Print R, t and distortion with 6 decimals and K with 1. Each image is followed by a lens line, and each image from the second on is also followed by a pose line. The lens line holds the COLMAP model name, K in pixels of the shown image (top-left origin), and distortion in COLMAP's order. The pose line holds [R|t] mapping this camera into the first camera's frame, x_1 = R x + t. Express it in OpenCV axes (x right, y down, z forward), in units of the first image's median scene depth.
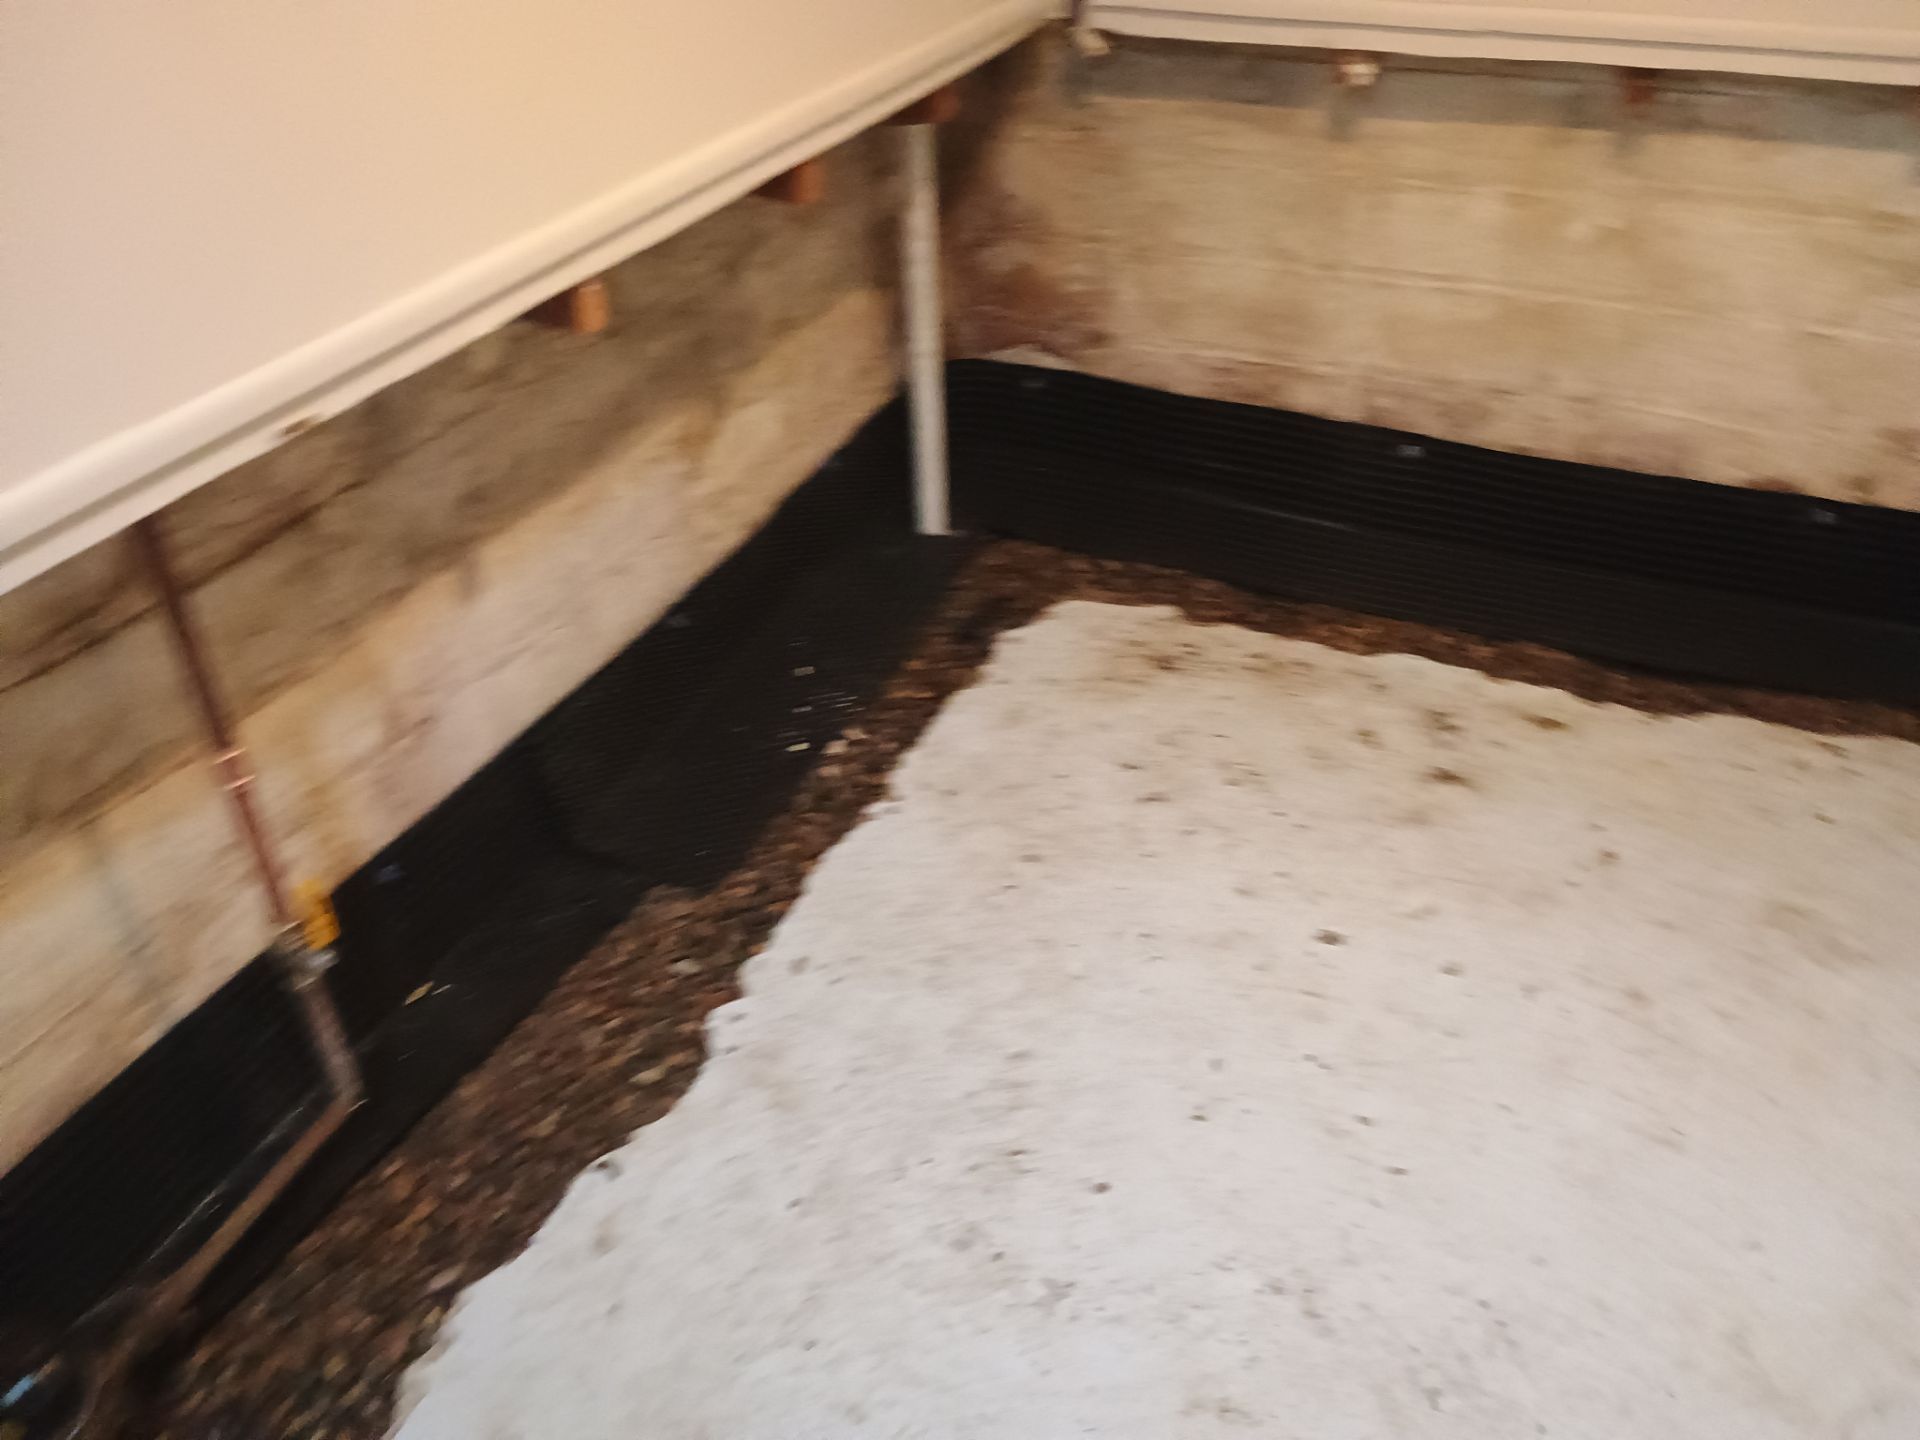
lens RADIAL K [[1660.1, 0, 967.8], [0, 1660.1, 713.3], [0, 0, 1]] dist [0.059773, -0.070696]
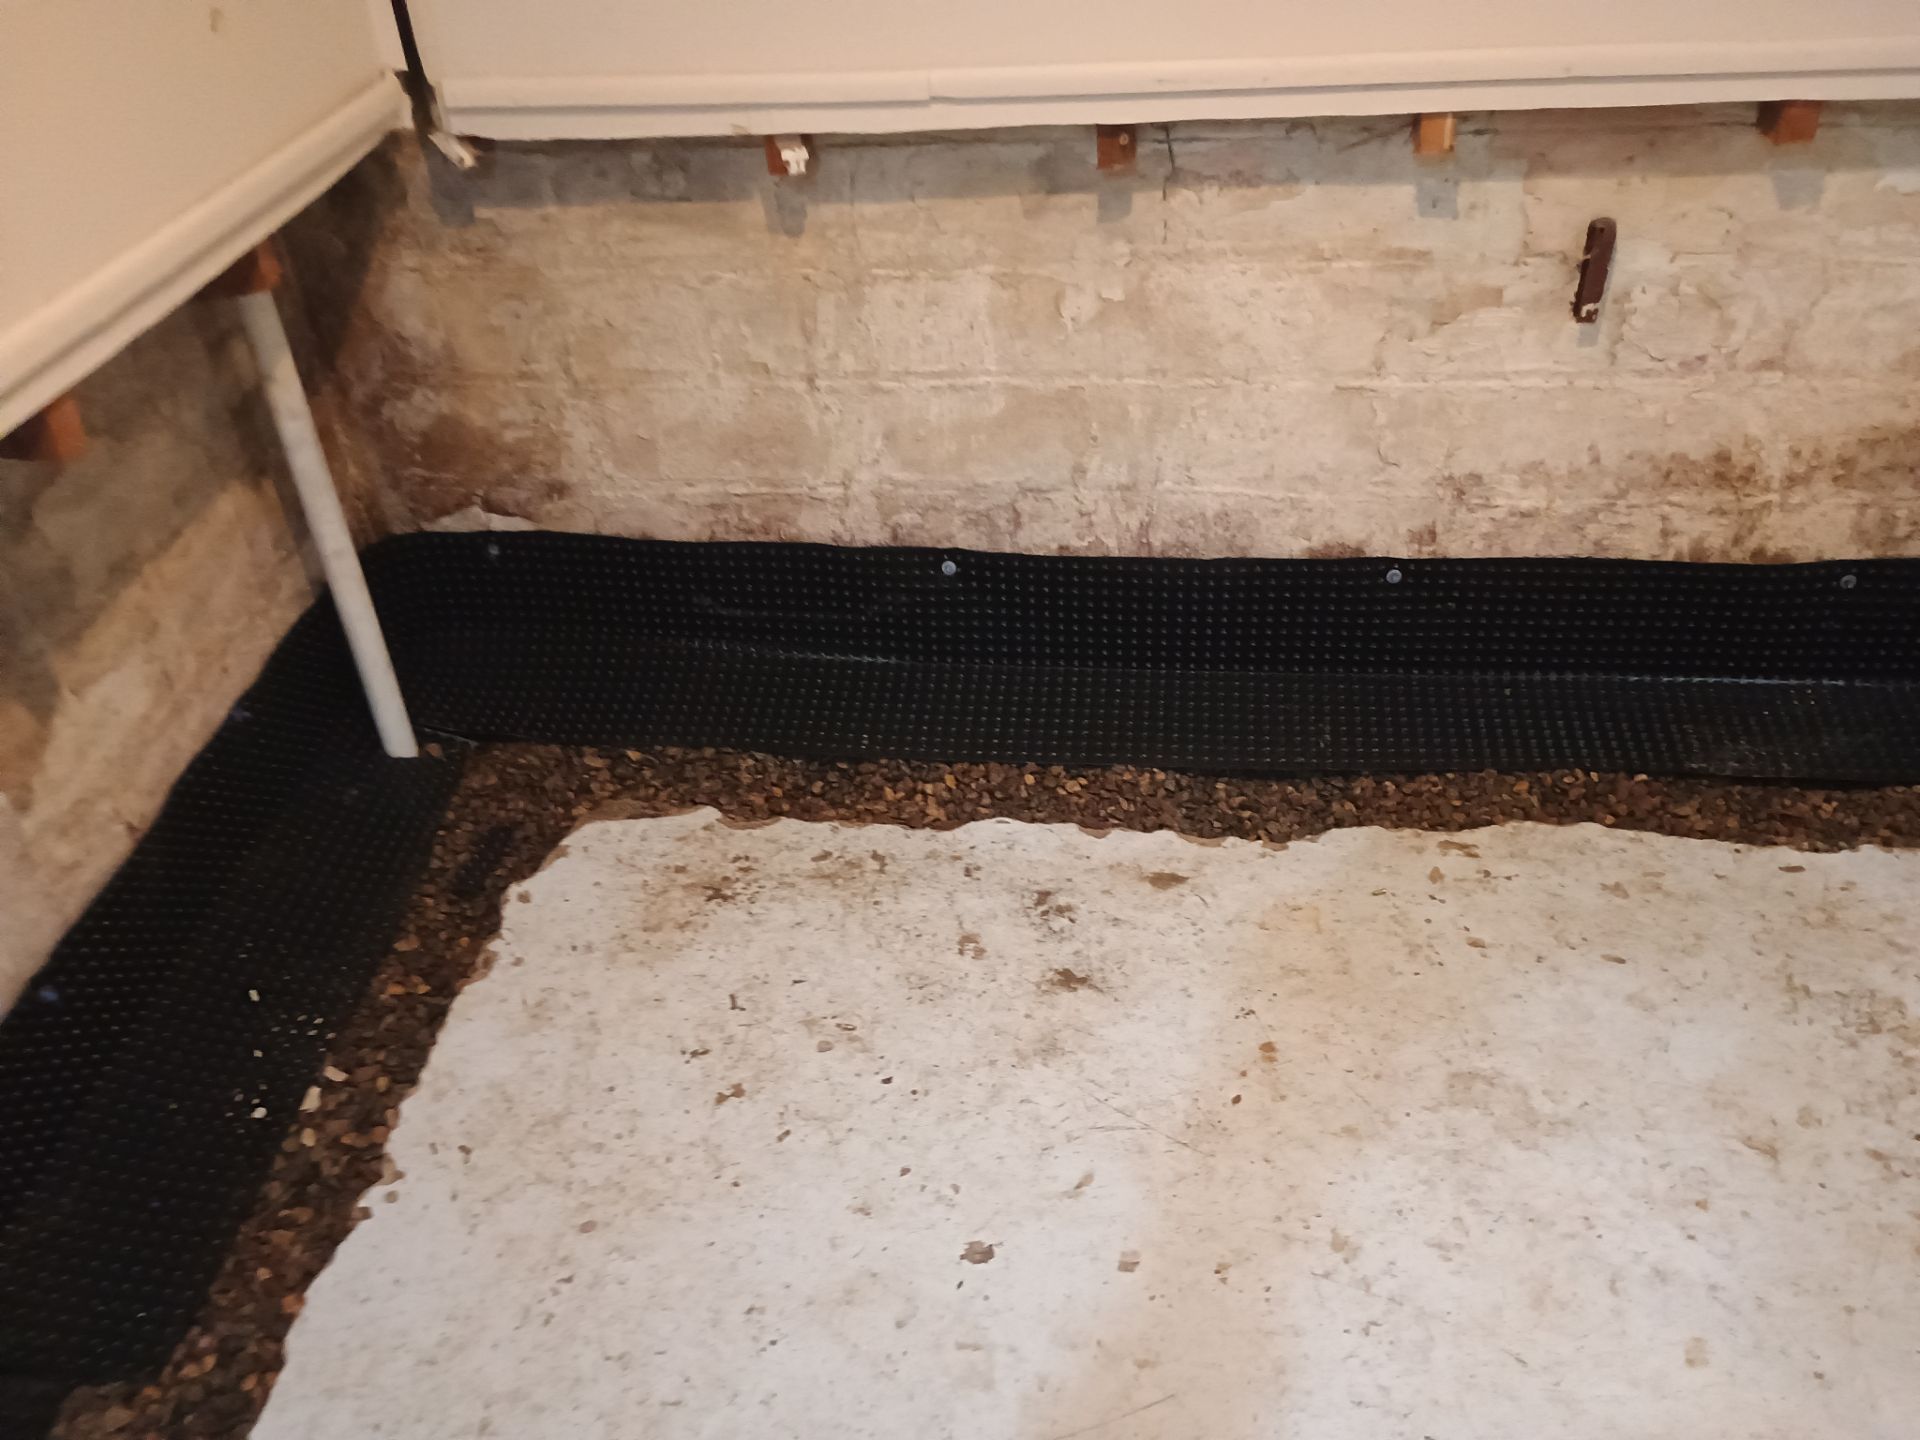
lens RADIAL K [[1660.1, 0, 968.1], [0, 1660.1, 699.6], [0, 0, 1]] dist [0.059773, -0.070696]
pose [[0.950470, -0.202417, 0.235871, 0.068012], [0.202389, 0.978996, 0.024592, -0.126312], [-0.235895, 0.024364, 0.971473, 0.189801]]
